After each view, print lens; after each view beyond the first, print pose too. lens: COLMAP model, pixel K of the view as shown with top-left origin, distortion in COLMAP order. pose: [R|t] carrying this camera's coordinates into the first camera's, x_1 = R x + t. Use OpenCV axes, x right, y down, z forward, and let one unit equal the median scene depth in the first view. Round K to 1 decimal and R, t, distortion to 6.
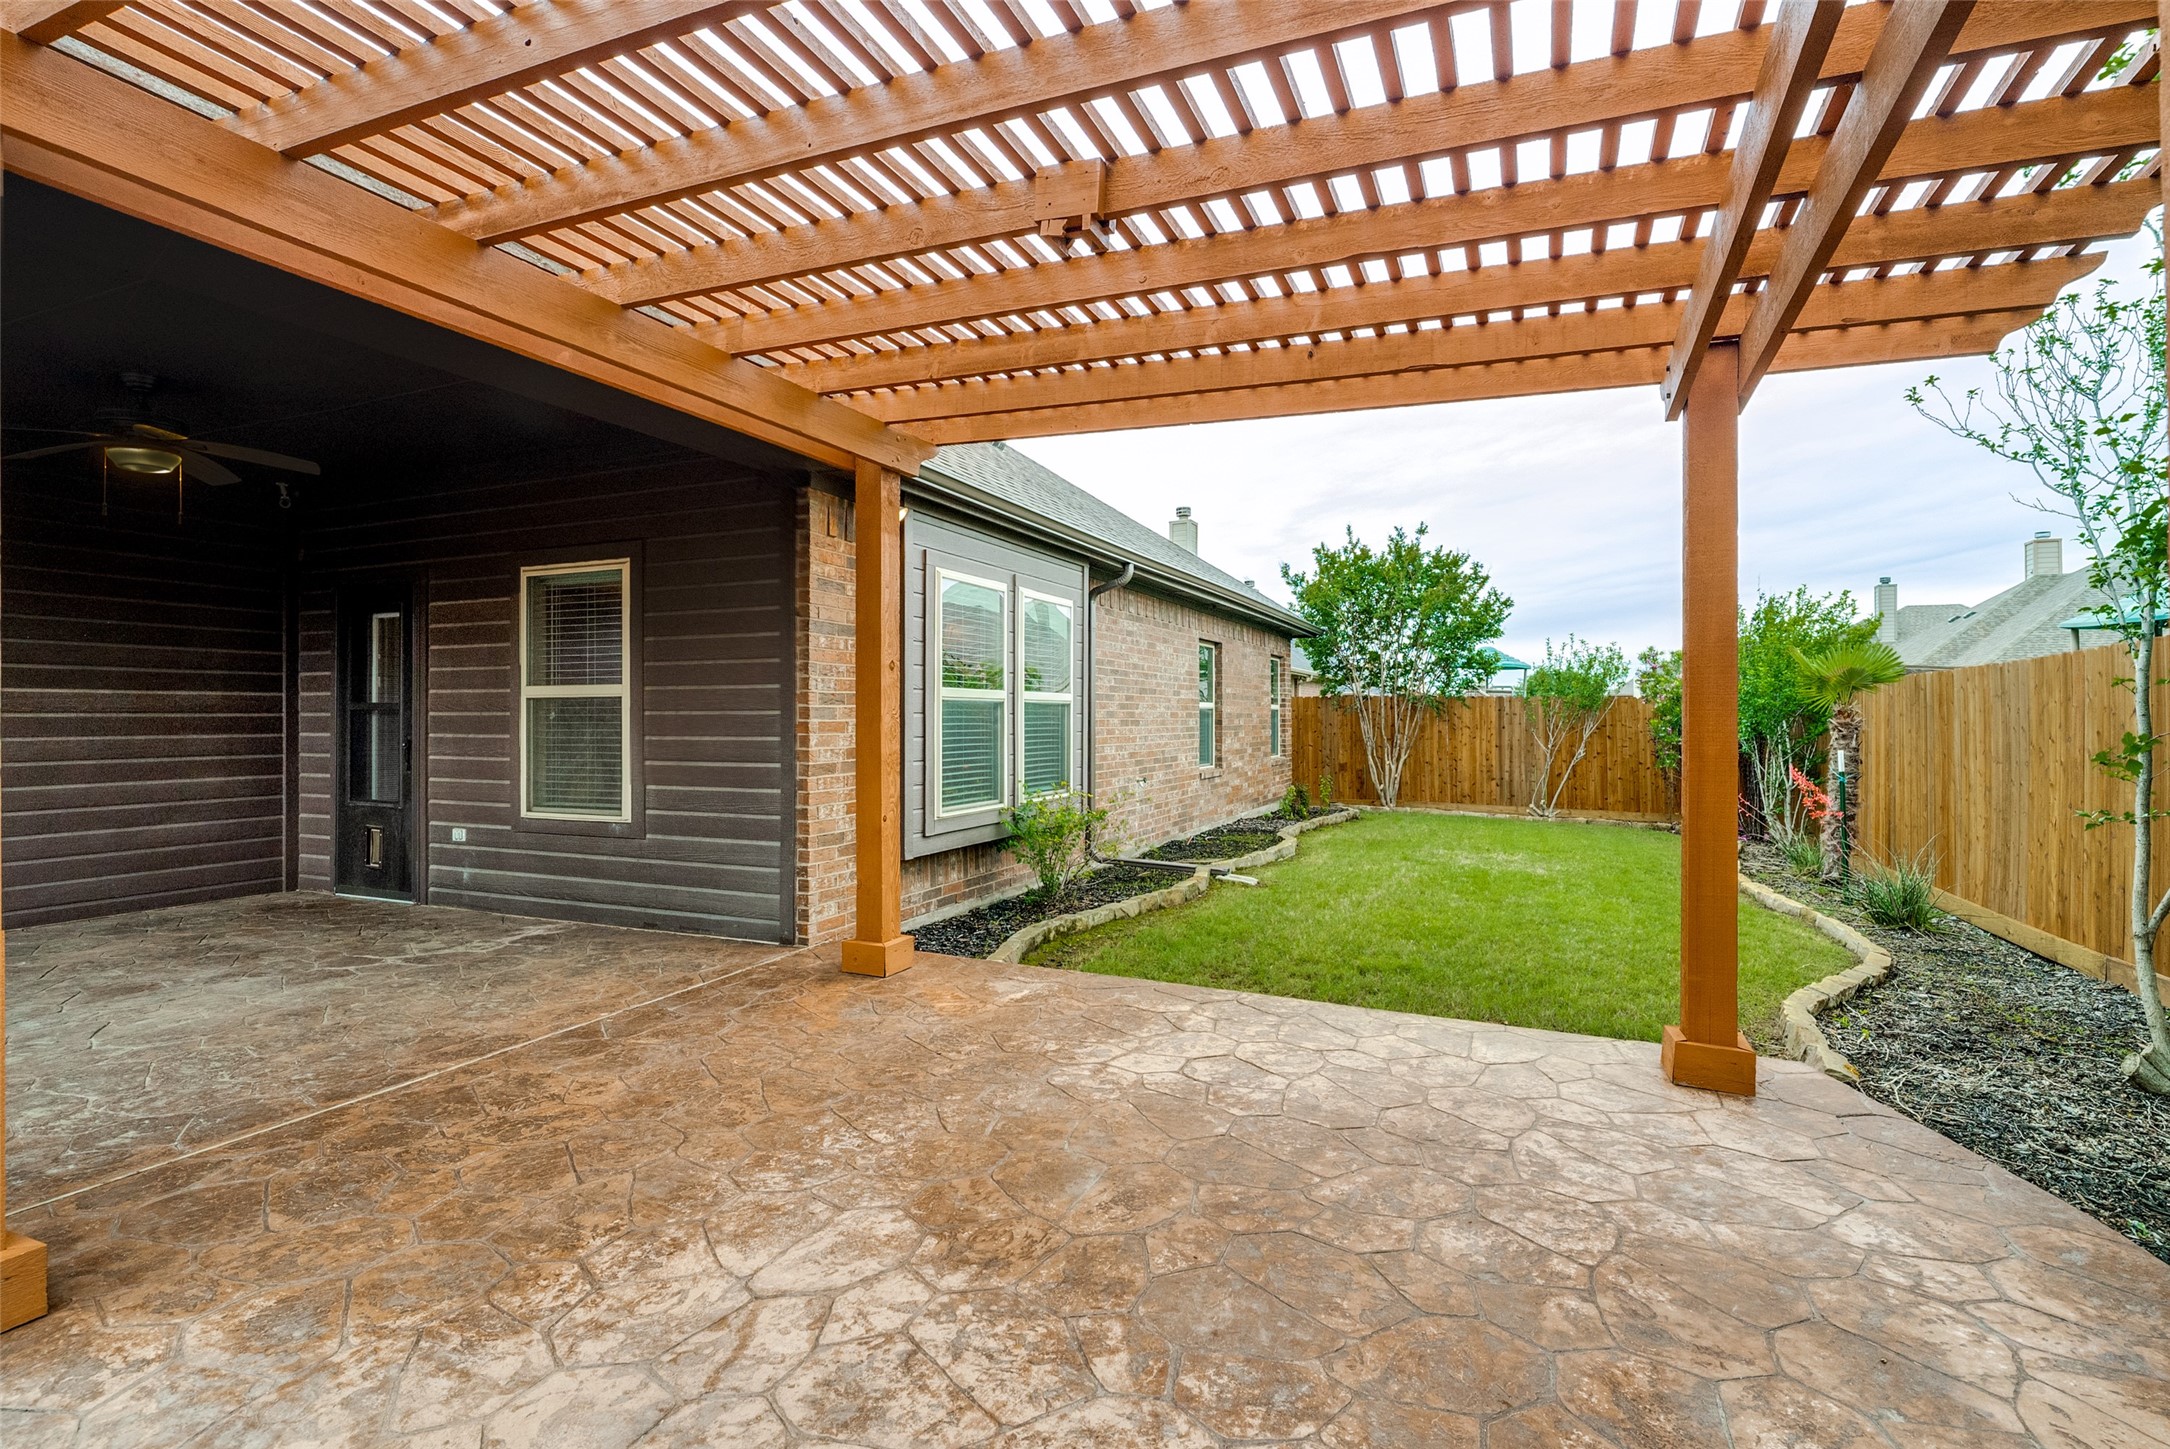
lens RADIAL K [[1030.0, 0, 1099.9], [0, 1030.0, 711.9], [0, 0, 1]] dist [0.001342, -0.005038]
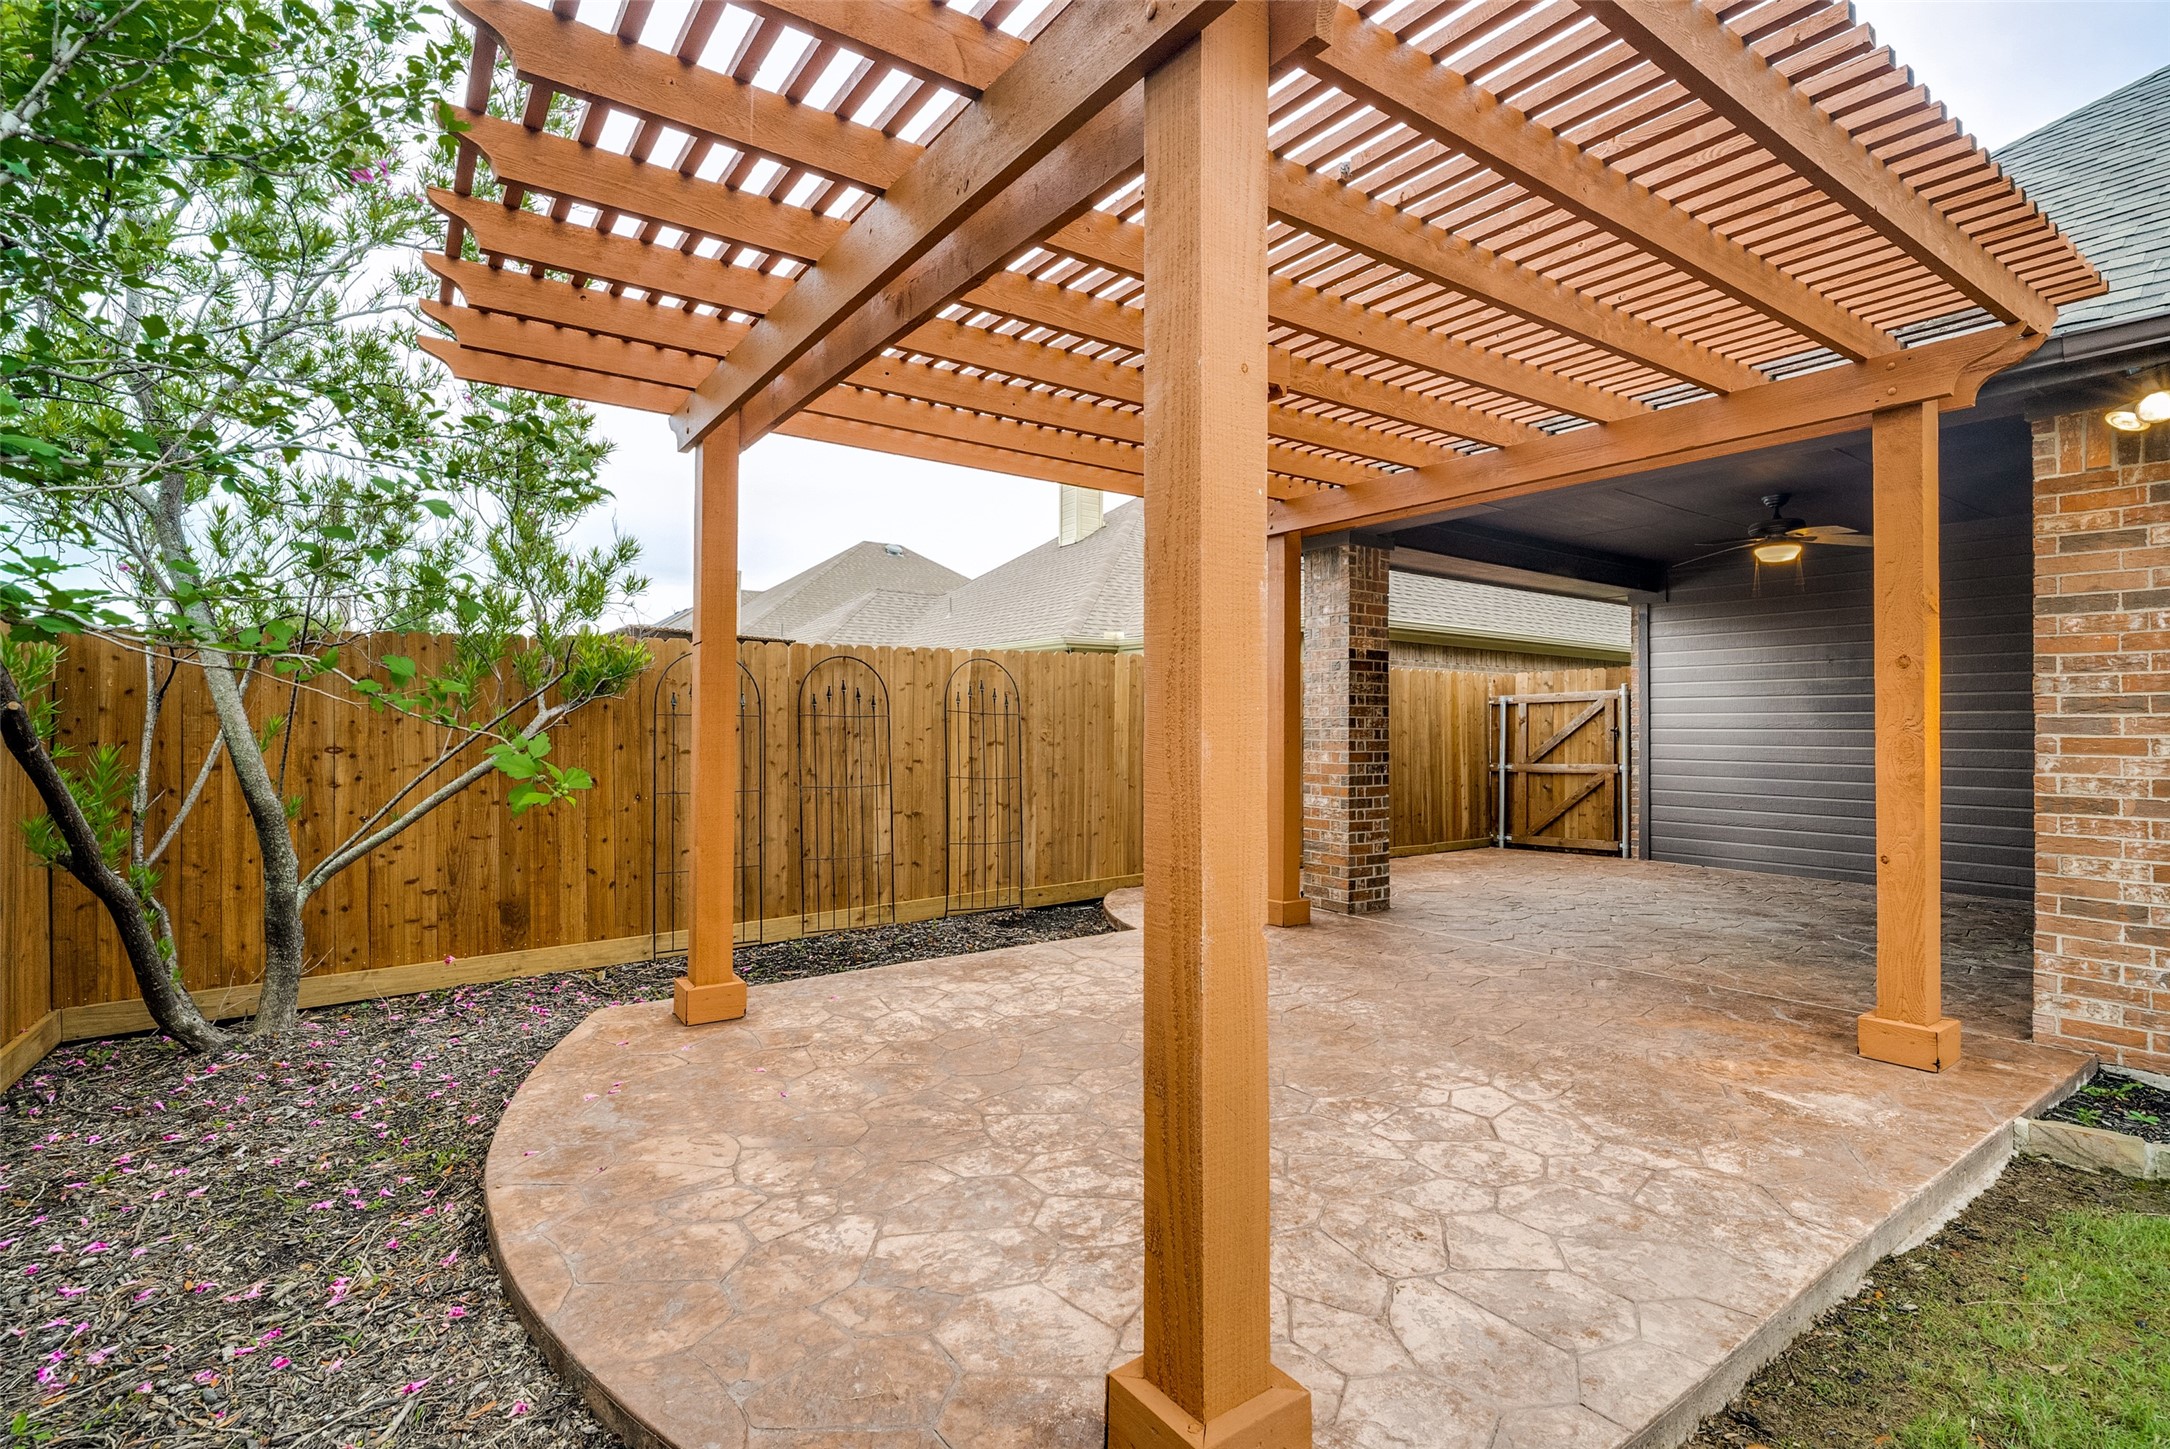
lens RADIAL K [[1022.2, 0, 1088.2], [0, 1022.2, 728.5], [0, 0, 1]] dist [0.003403, -0.005687]
pose [[-0.532047, -0.005062, -0.846700, 0.434212], [-0.006139, 0.999979, -0.002121, 0.005715], [0.846693, 0.004069, -0.532067, 0.510843]]
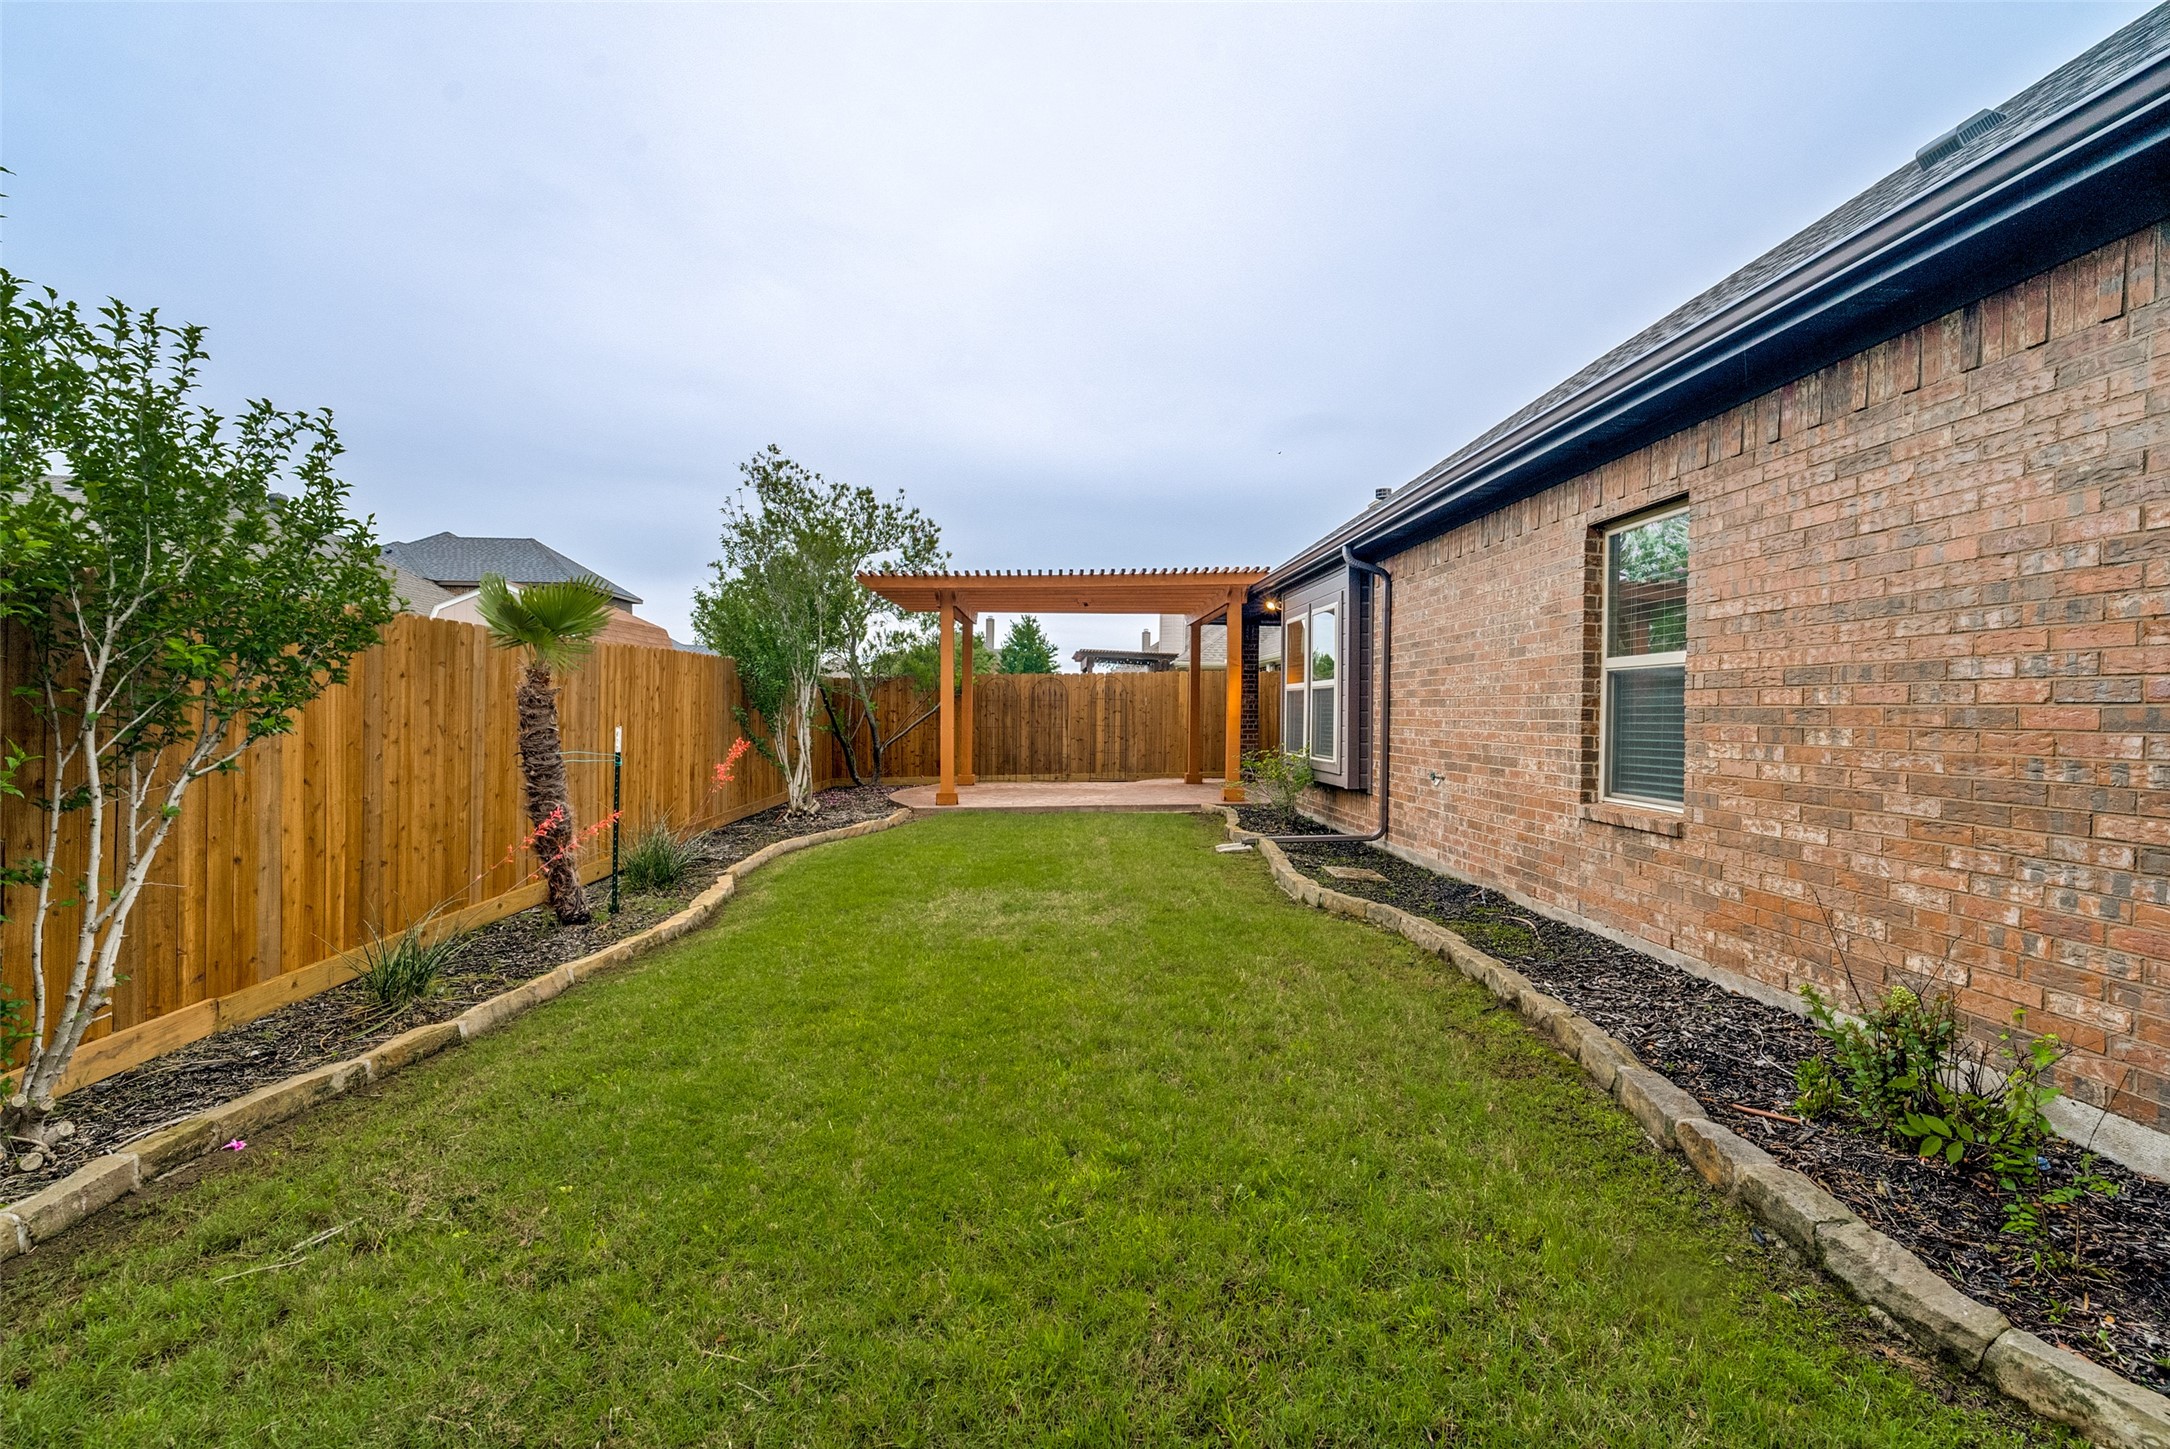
lens RADIAL K [[1030.0, 0, 1099.9], [0, 1030.0, 711.9], [0, 0, 1]] dist [0.001342, -0.005038]
pose [[-0.897294, -0.006290, -0.441389, 0.689723], [-0.005056, 0.999979, -0.003972, 0.024793], [0.441405, -0.001332, -0.897307, 1.790754]]
